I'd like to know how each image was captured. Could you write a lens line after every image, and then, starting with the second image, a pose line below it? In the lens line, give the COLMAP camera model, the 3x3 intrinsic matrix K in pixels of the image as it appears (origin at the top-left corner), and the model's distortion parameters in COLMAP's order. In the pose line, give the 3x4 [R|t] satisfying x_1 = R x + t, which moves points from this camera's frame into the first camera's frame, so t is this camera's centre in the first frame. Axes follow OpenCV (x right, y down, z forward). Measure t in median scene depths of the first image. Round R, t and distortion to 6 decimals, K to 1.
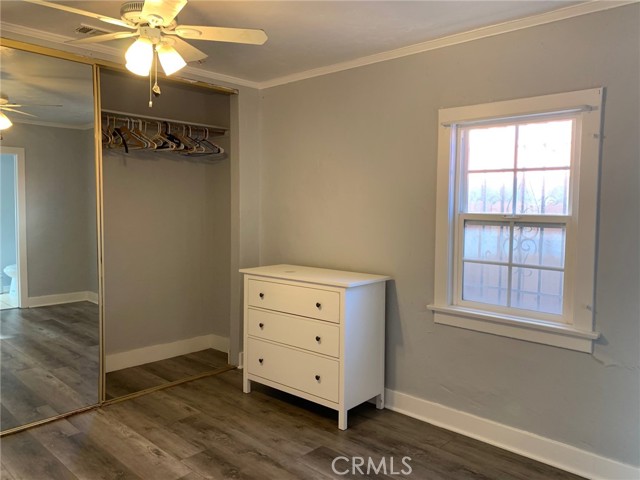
lens RADIAL K [[489.3, 0, 322.7], [0, 489.3, 236.7], [0, 0, 1]] dist [0.034864, -0.034130]
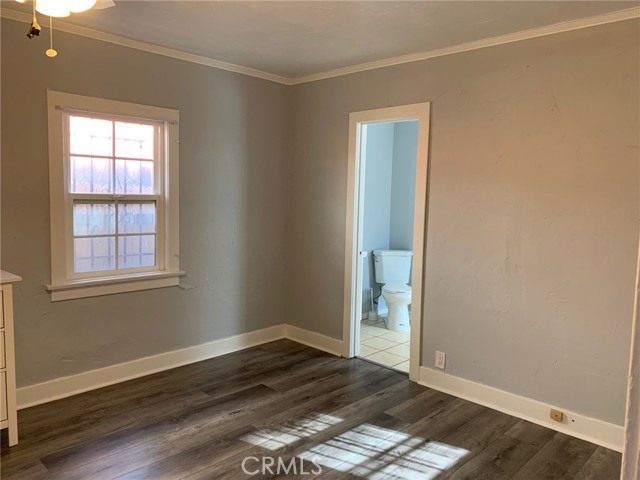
lens RADIAL K [[489.3, 0, 324.6], [0, 489.3, 242.4], [0, 0, 1]] dist [0.034864, -0.034130]
pose [[0.022411, -0.112268, 0.993425, -0.807919], [0.044334, 0.992809, 0.111198, -0.037778], [-0.998765, 0.041551, 0.027228, 0.431349]]
